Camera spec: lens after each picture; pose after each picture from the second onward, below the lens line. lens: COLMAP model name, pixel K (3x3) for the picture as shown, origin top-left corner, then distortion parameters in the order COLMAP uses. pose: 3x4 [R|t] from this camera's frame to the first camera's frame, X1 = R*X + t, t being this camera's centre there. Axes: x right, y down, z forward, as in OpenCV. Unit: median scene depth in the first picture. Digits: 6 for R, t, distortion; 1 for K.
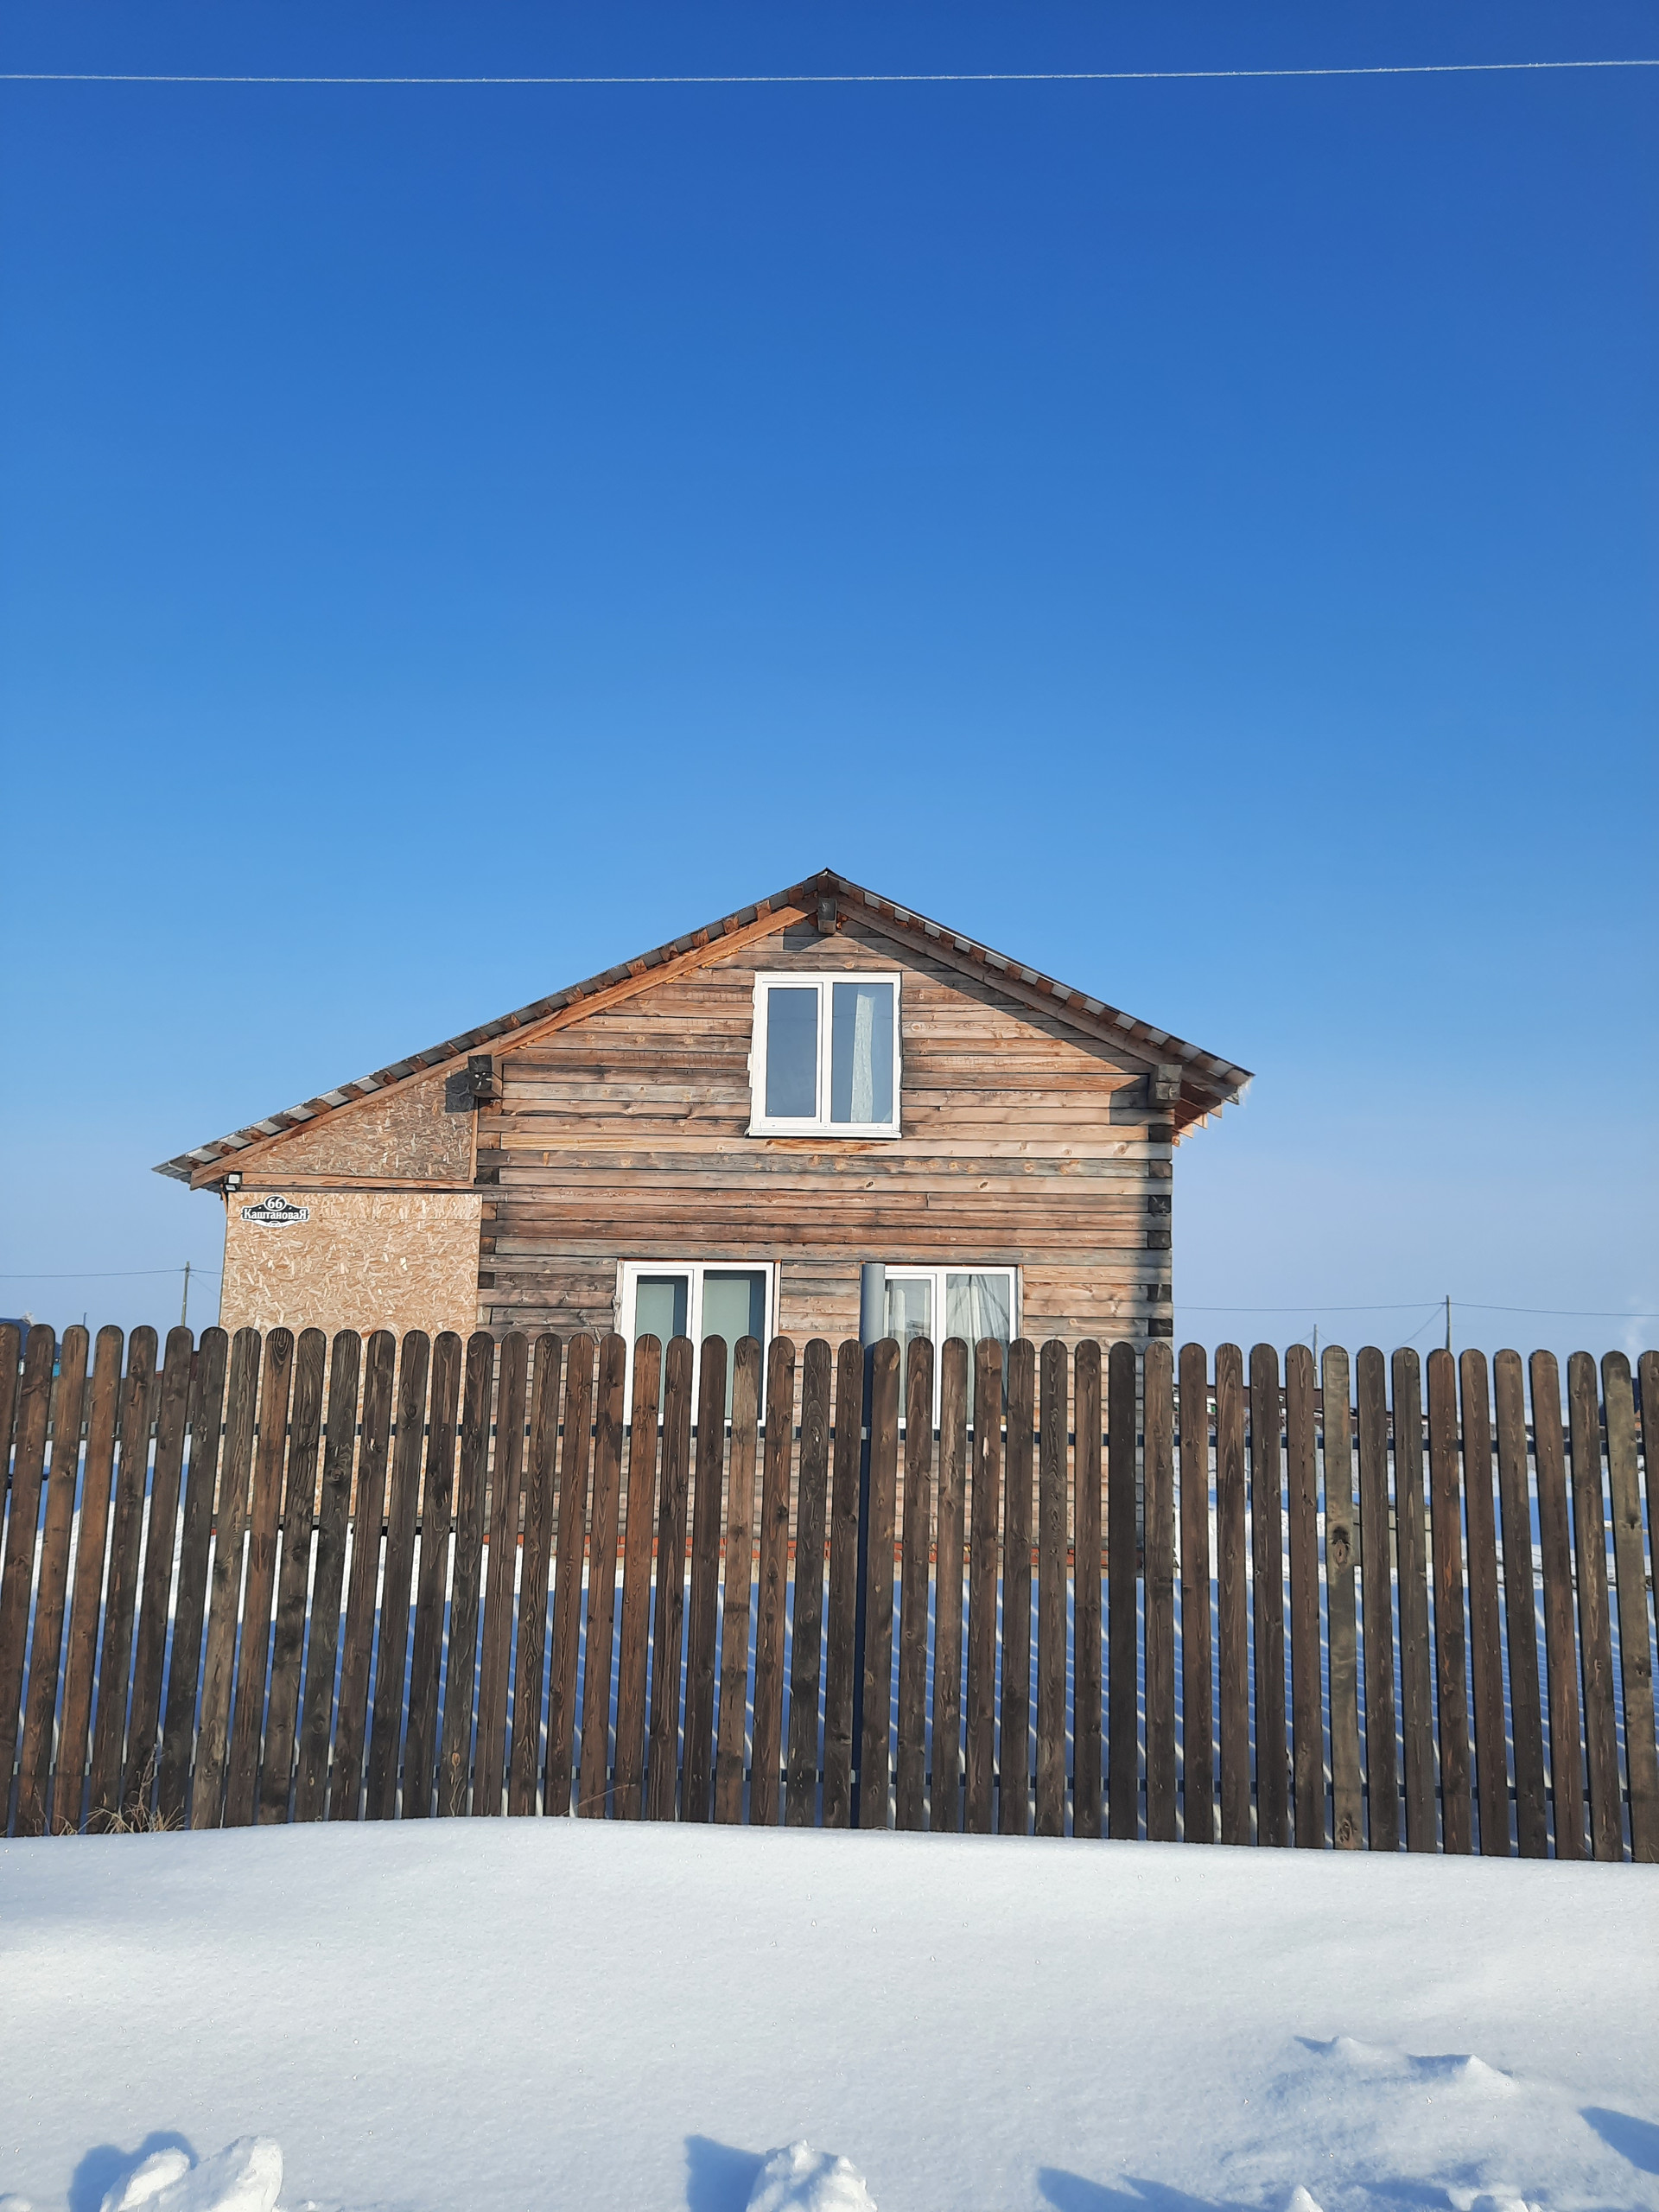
lens RADIAL K [[1592.8, 0, 818.6], [0, 1592.8, 1109.5], [0, 0, 1]] dist [0.078051, -0.080603]
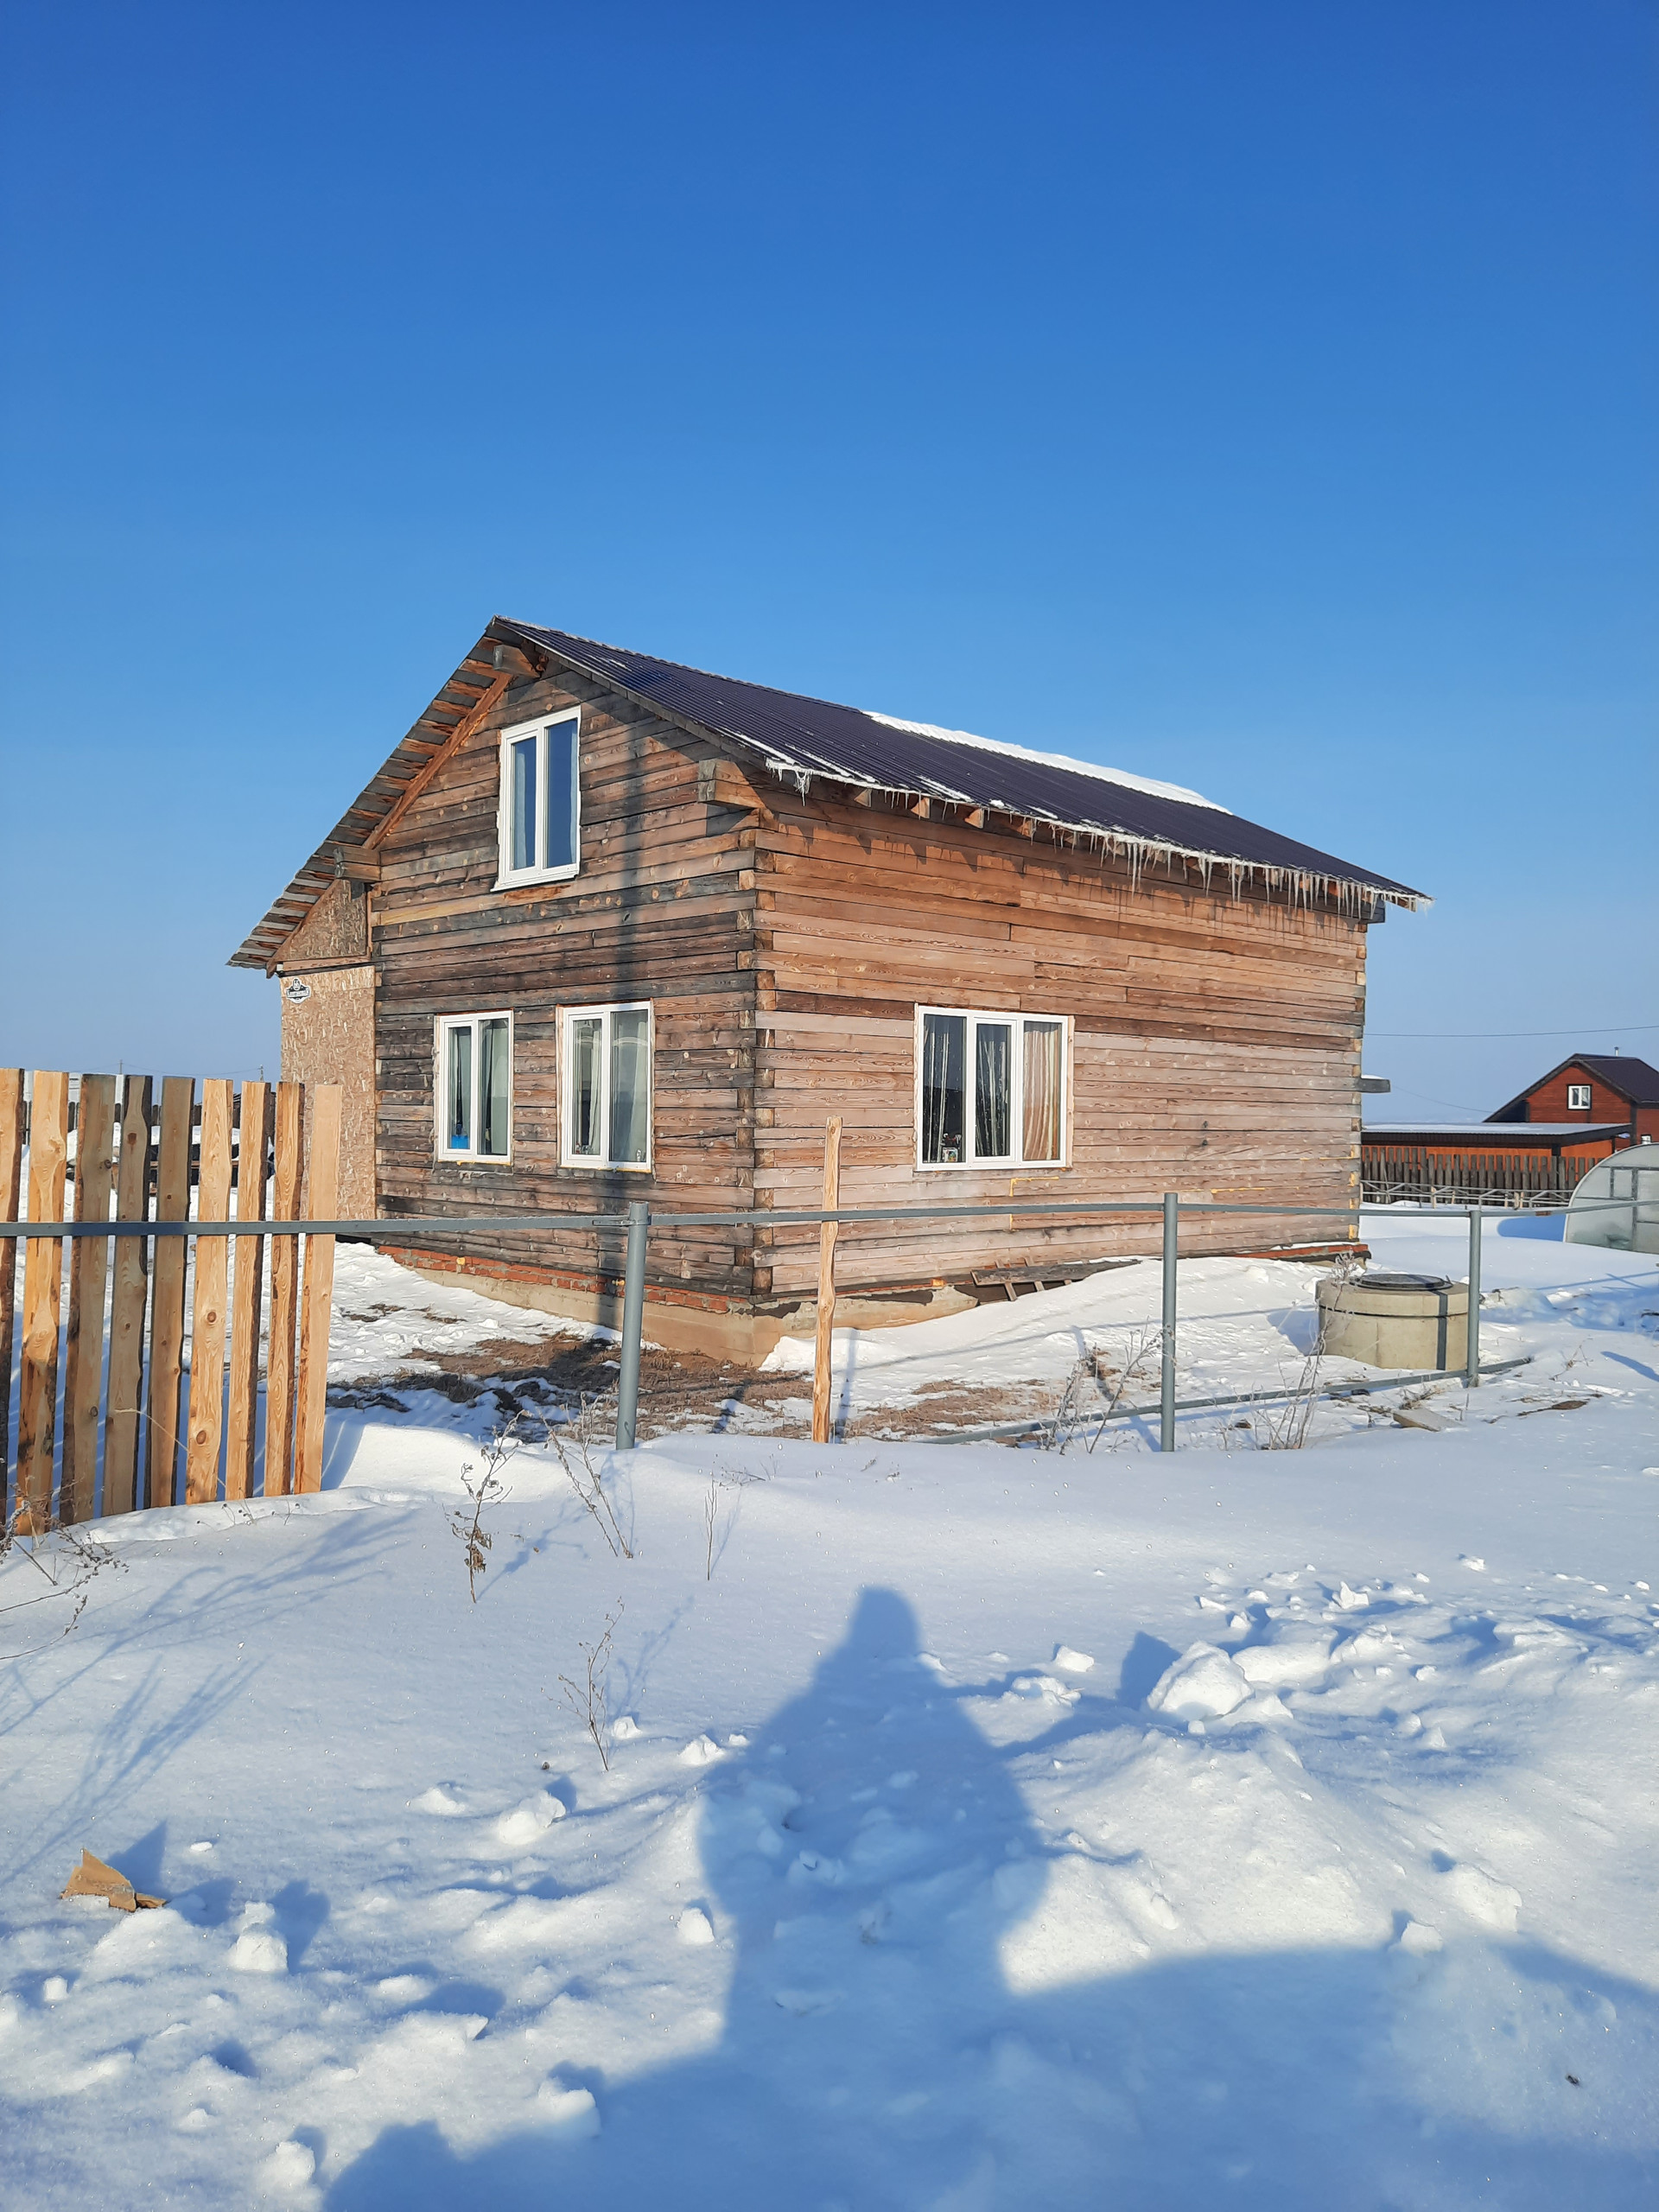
lens RADIAL K [[1592.8, 0, 818.6], [0, 1592.8, 1109.5], [0, 0, 1]] dist [0.078051, -0.080603]
pose [[0.693533, -0.010752, -0.720345, 0.871562], [0.127476, 0.985943, 0.108014, 0.072013], [0.709057, -0.166738, 0.685154, 0.401850]]
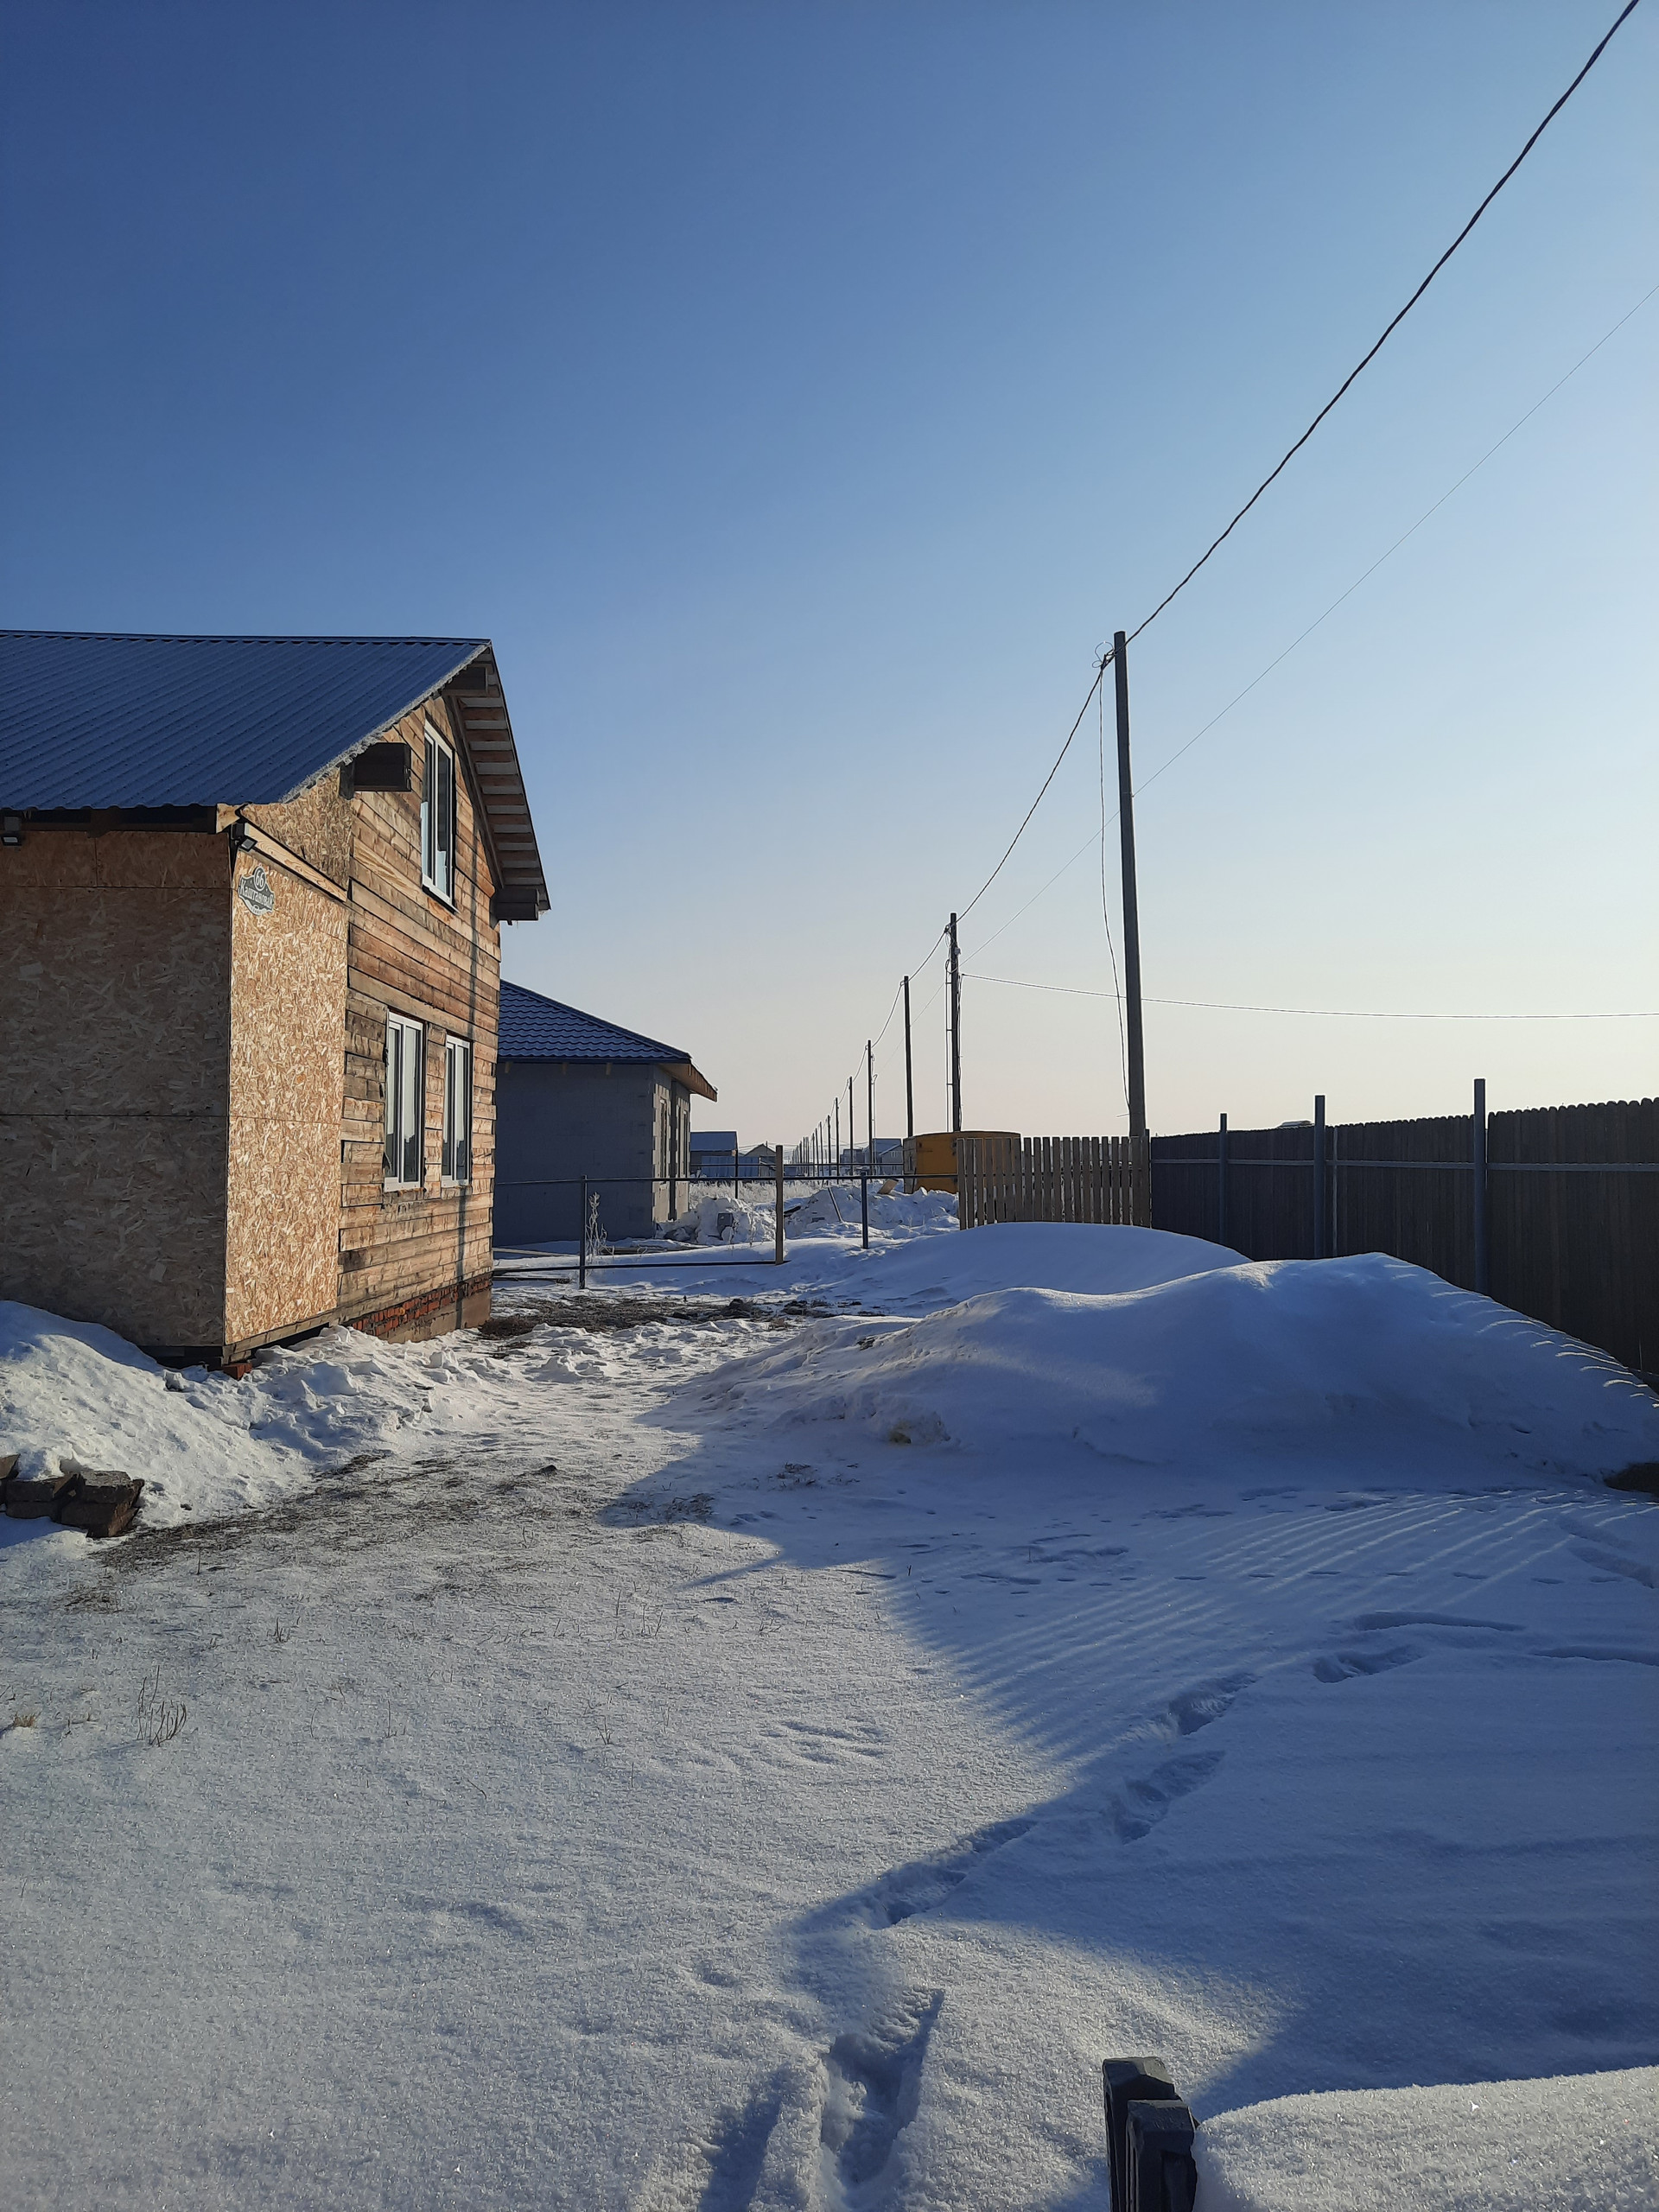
lens RADIAL K [[1626.3, 0, 829.5], [0, 1626.3, 1106.0], [0, 0, 1]] dist [0.034370, 0.000320]
pose [[-0.052657, 0.017985, 0.998451, -1.027111], [-0.185400, 0.982279, -0.027471, 0.125800], [-0.981251, -0.186559, -0.048389, 0.785754]]
